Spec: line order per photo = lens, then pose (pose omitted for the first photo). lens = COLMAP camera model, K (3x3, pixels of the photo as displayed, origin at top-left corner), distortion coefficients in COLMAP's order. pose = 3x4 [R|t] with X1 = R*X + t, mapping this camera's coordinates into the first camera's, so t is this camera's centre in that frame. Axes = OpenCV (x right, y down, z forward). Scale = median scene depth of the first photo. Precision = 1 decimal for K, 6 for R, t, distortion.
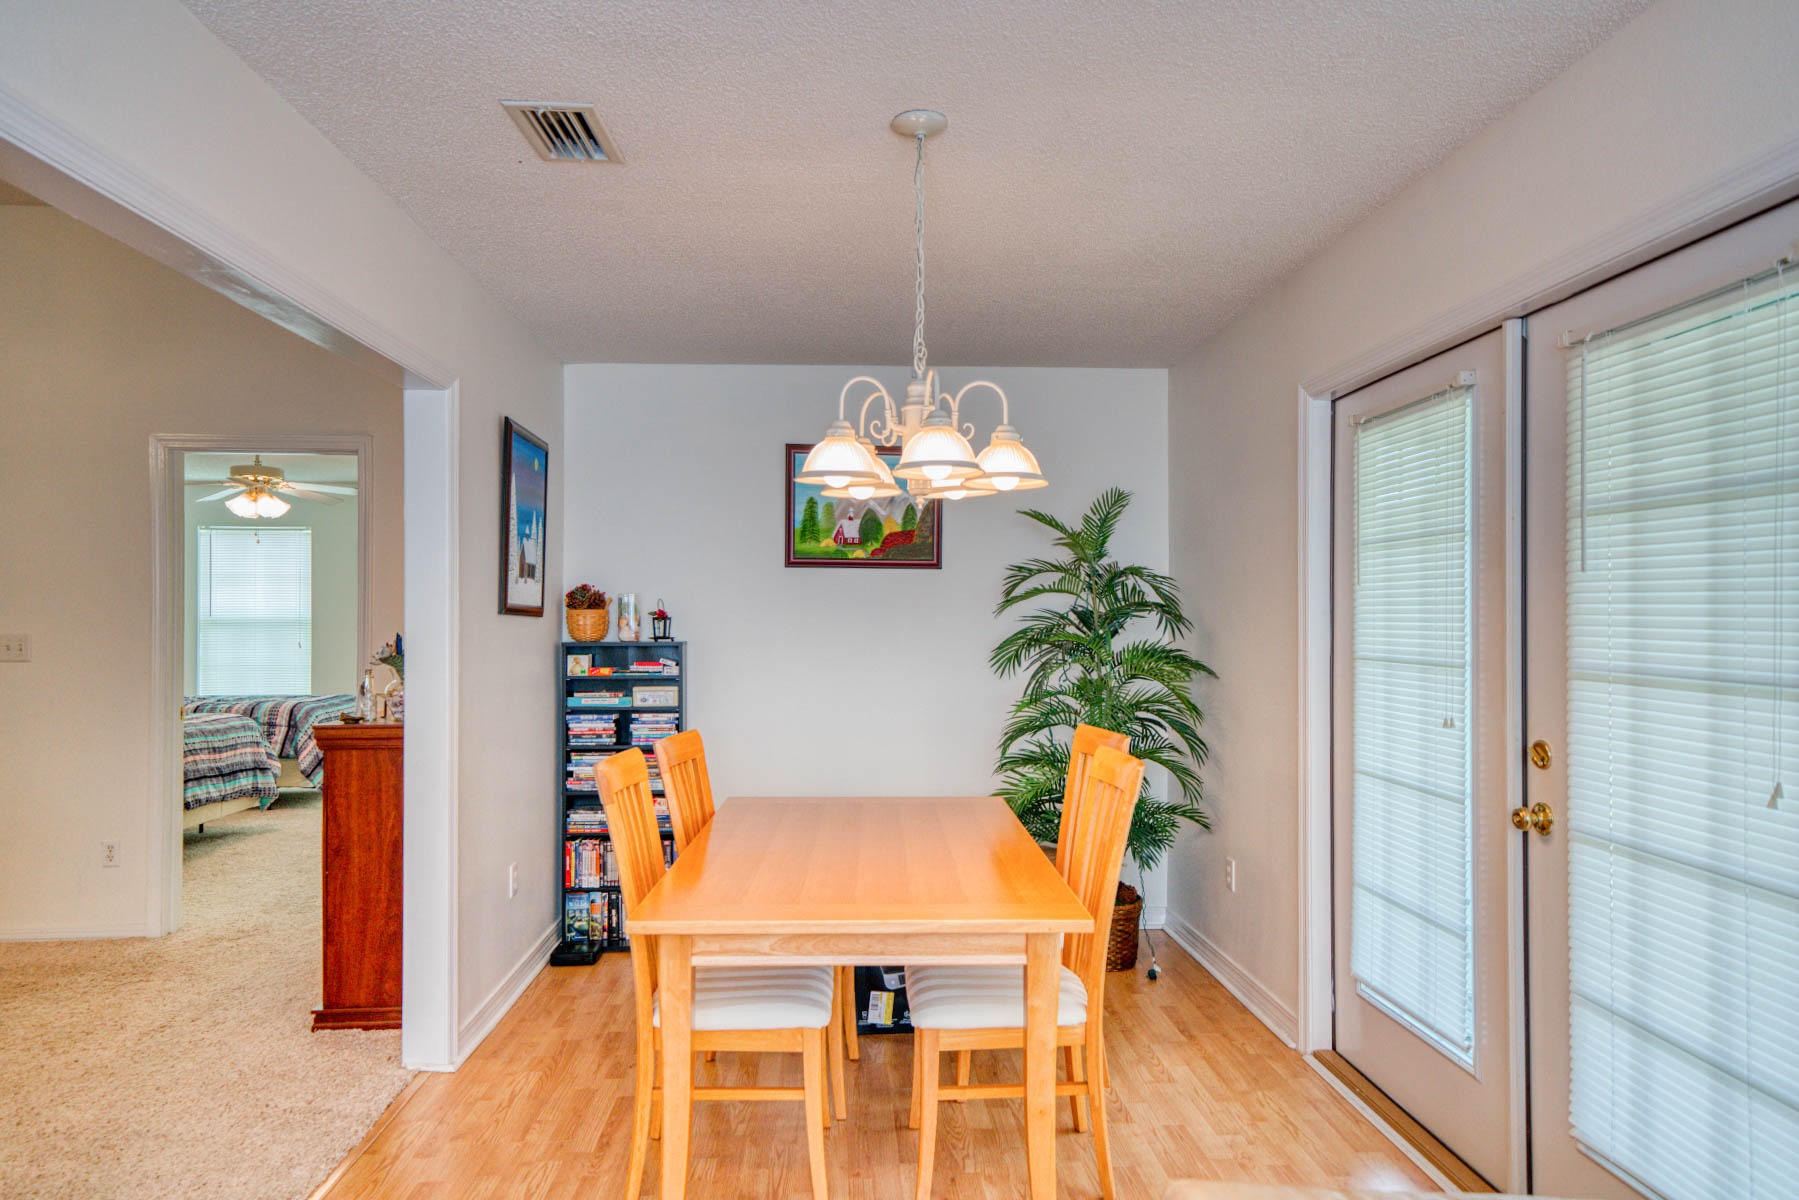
lens RADIAL K [[1134.3, 0, 894.6], [0, 1134.3, 624.6], [0, 0, 1]] dist [0.023150, 0.000242]
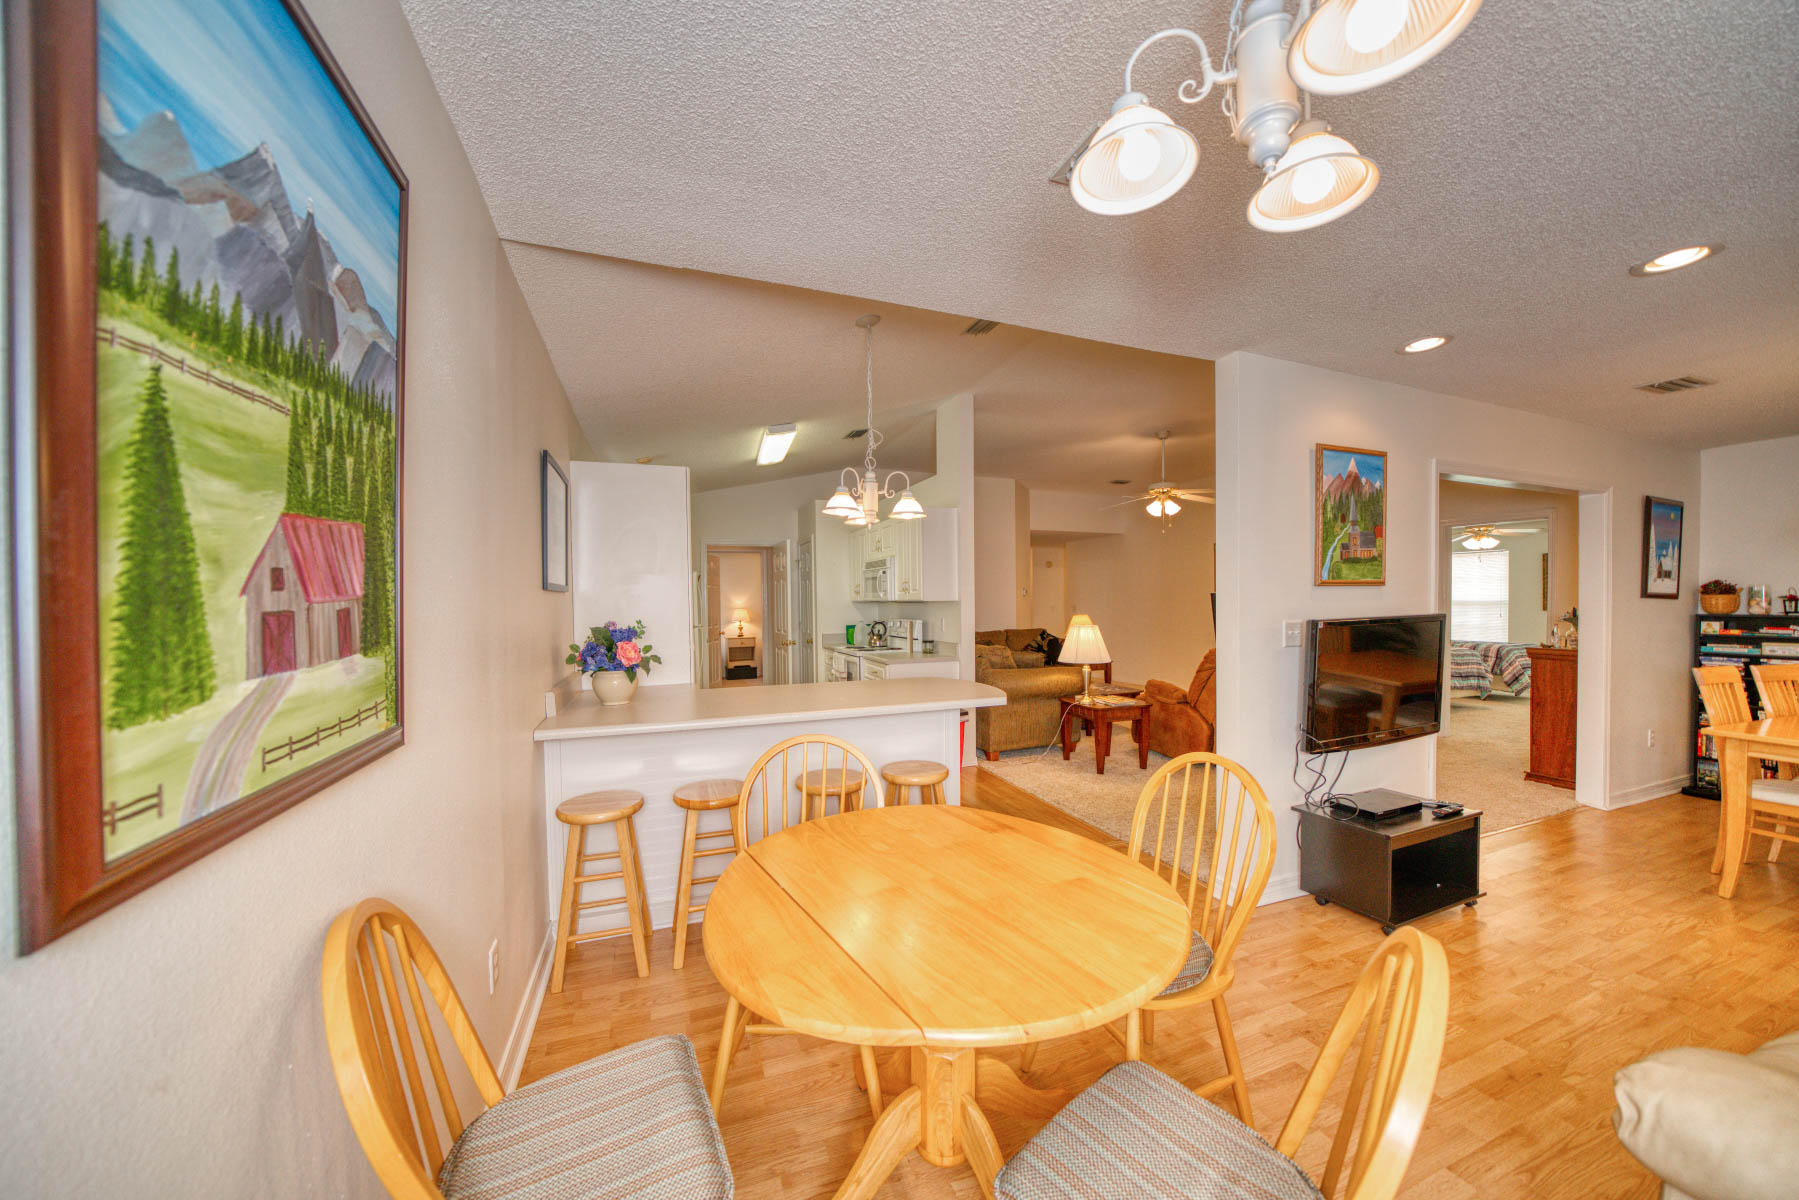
lens RADIAL K [[627.3, 0, 891.5], [0, 627.3, 600.8], [0, 0, 1]] dist [-0.031688, 0.003980]
pose [[0.313984, 0.002750, -0.949424, 0.184156], [-0.008313, 0.999965, 0.000147, 0.005658], [0.949392, 0.007847, 0.313996, -0.438364]]
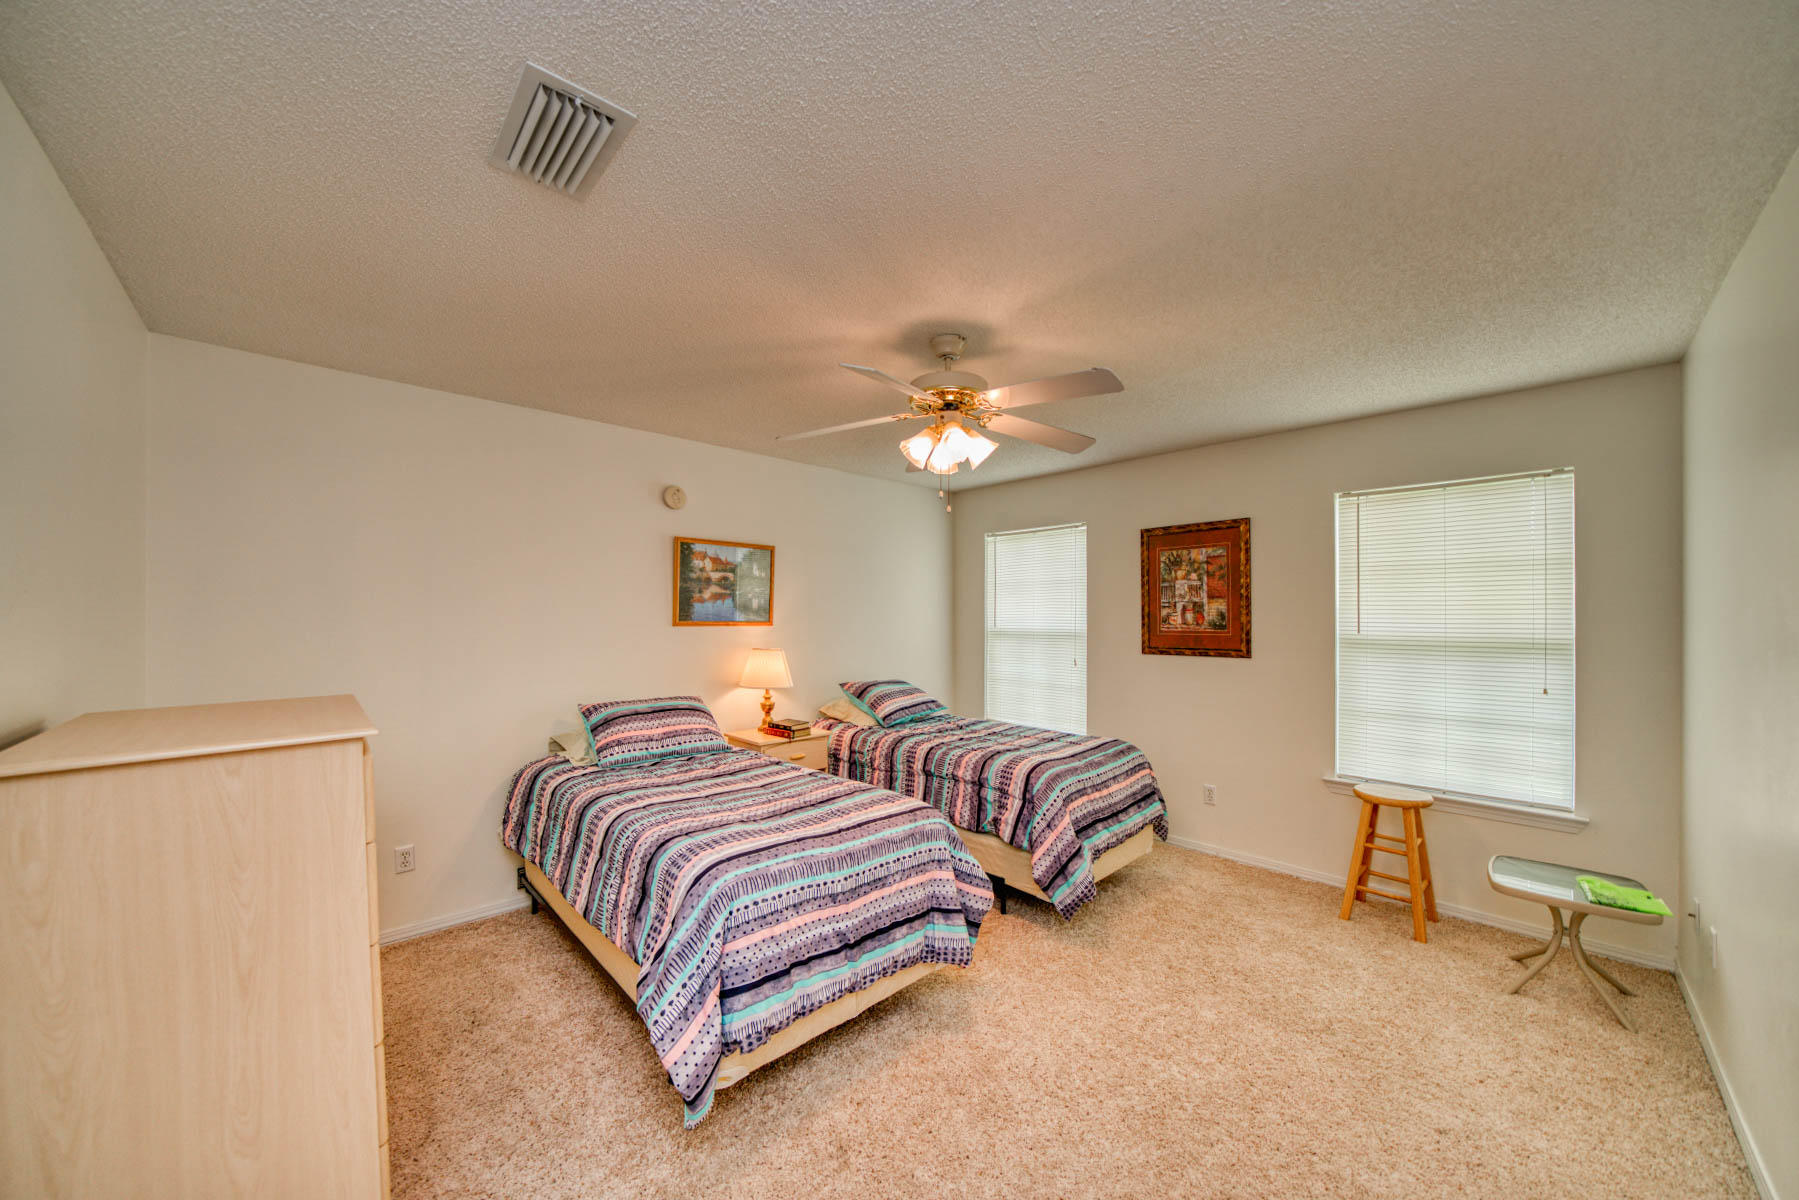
lens RADIAL K [[618.6, 0, 897.0], [0, 618.6, 611.4], [0, 0, 1]] dist [-0.022988, 0.000030]
pose [[0.654798, -0.006588, -0.755775, -0.515639], [-0.008308, 0.999839, -0.015914, -0.024394], [0.755758, 0.016700, 0.654638, 1.189644]]
